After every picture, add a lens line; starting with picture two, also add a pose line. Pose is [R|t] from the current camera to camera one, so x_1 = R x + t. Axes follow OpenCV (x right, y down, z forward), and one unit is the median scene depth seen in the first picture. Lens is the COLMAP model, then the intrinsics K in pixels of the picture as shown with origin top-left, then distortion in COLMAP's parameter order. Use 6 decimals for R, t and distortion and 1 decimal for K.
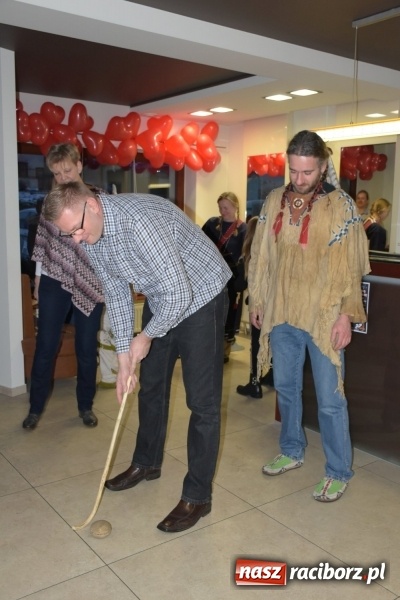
lens RADIAL K [[579.7, 0, 200.0], [0, 579.7, 300.0], [0, 0, 1]] dist [-0.001768, 0.011164]
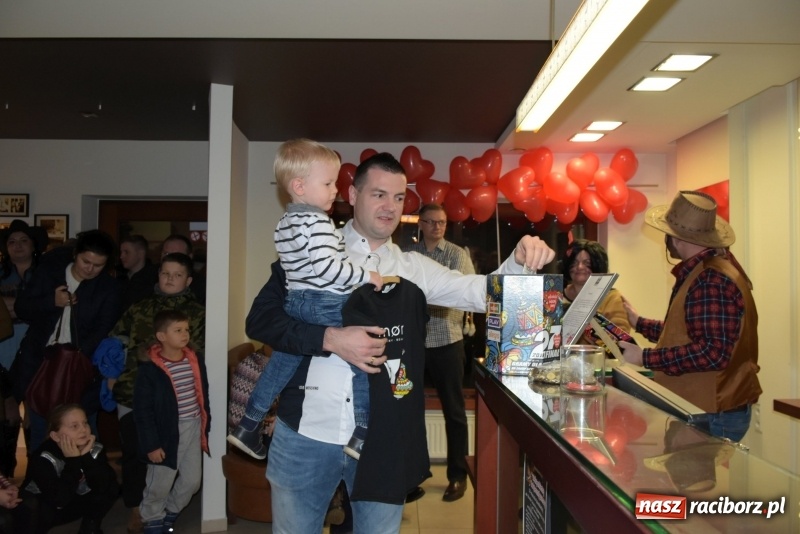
lens RADIAL K [[626.5, 0, 400.0], [0, 626.5, 267.0], [0, 0, 1]] dist [0.002656, 0.001995]
pose [[0.797823, -0.028260, -0.602229, 0.274801], [-0.086904, 0.983078, -0.161261, -0.043261], [0.596595, 0.180994, 0.781867, 0.358724]]
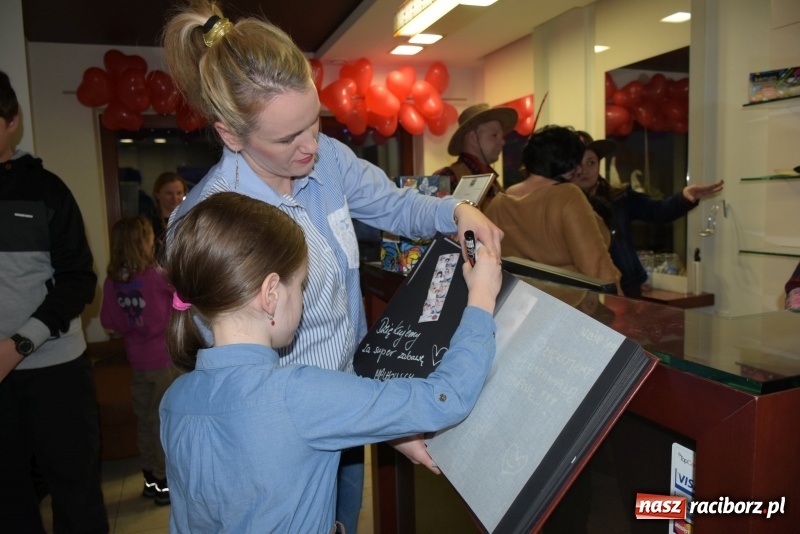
lens RADIAL K [[626.5, 0, 400.0], [0, 626.5, 267.0], [0, 0, 1]] dist [0.002656, 0.001995]
pose [[0.953309, -0.021293, -0.301246, 0.224592], [0.007094, 0.998815, -0.048149, -0.032316], [0.301914, 0.043763, 0.952330, 0.324138]]
